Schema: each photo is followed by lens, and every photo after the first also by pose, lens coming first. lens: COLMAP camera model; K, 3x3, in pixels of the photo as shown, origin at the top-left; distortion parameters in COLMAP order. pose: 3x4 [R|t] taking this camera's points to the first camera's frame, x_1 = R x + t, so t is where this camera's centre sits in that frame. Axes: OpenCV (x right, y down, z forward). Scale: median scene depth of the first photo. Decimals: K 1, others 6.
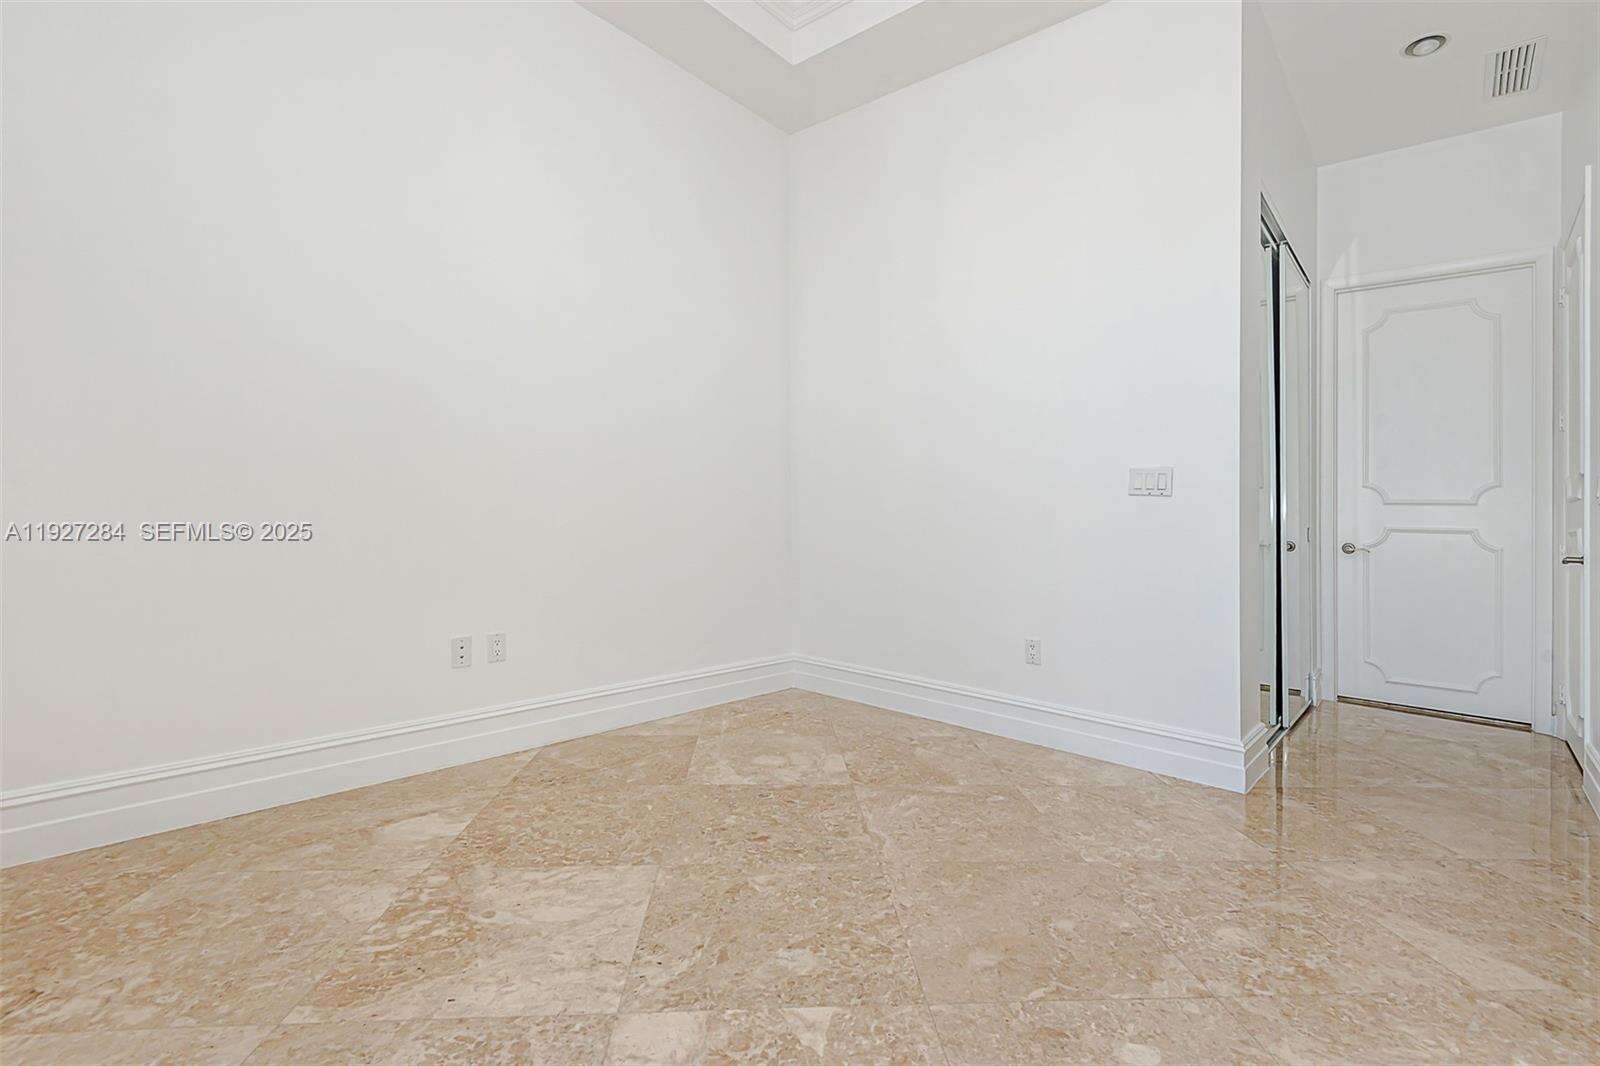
lens RADIAL K [[755.1, 0, 847.9], [0, 755.1, 537.4], [0, 0, 1]] dist [0.034711, -0.015905]
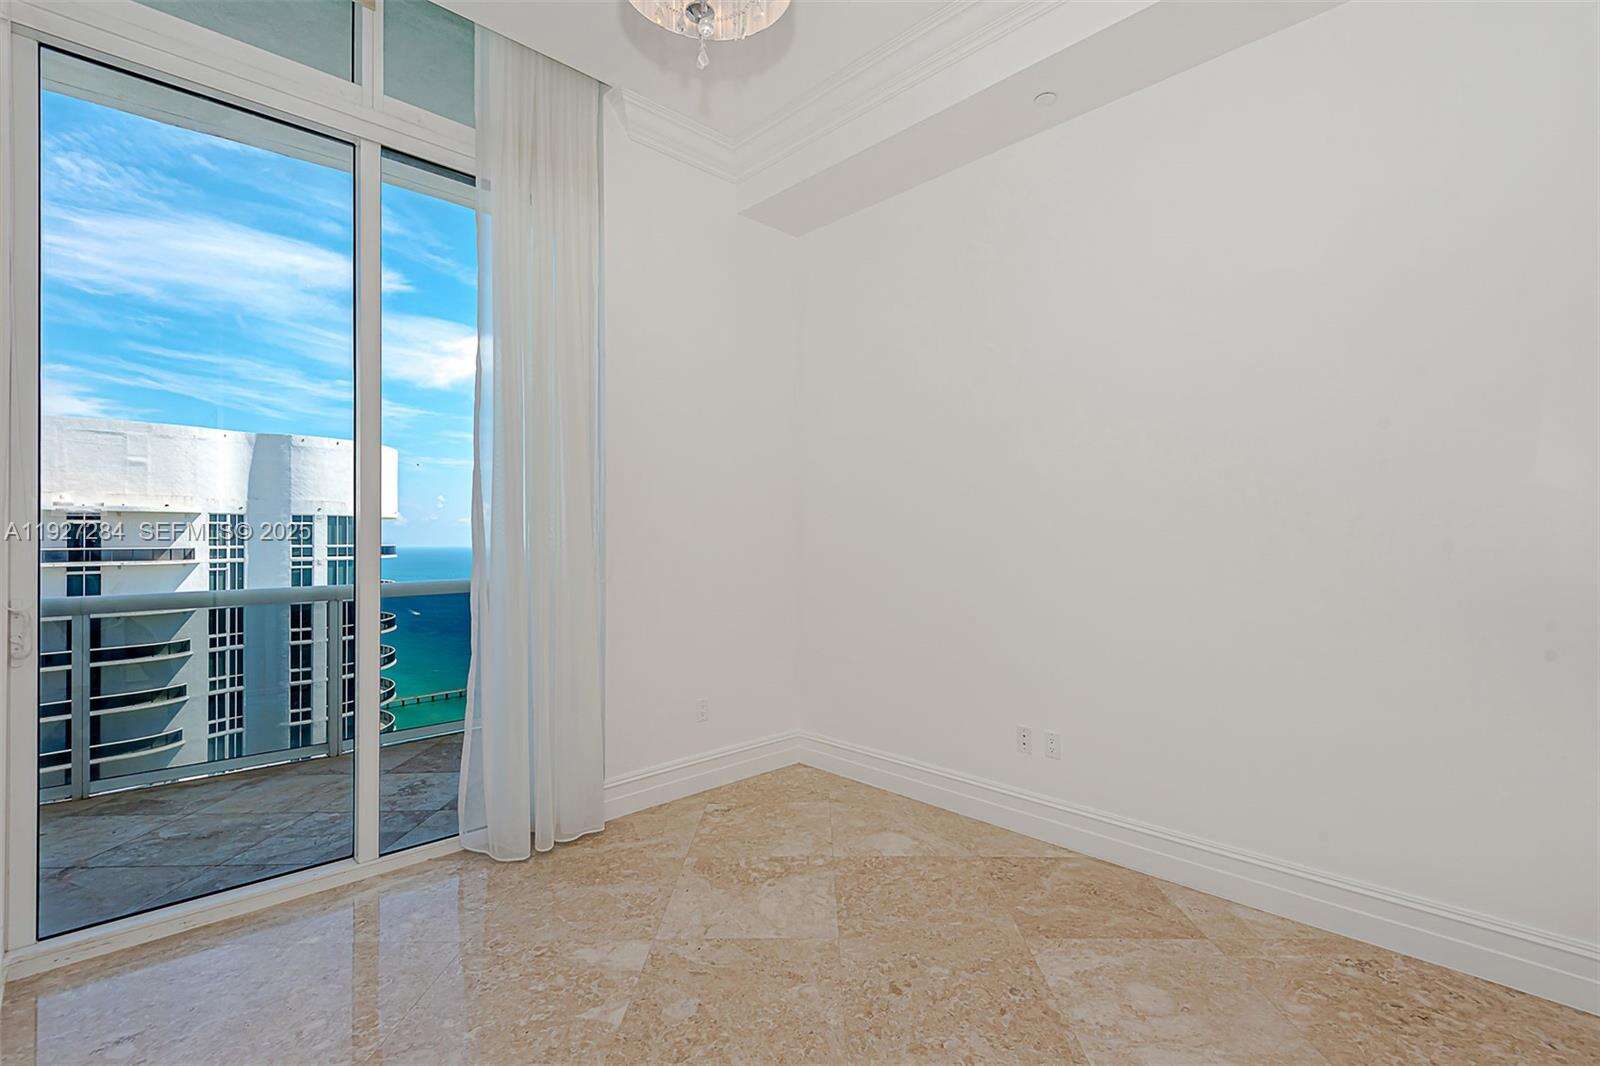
lens RADIAL K [[735.4, 0, 806.5], [0, 735.4, 548.4], [0, 0, 1]] dist [0.033603, -0.016413]
pose [[-0.112354, -0.007965, -0.993636, 1.054314], [-0.024699, 0.999681, -0.005220, -0.208557], [0.993361, 0.023955, -0.112515, 1.188456]]
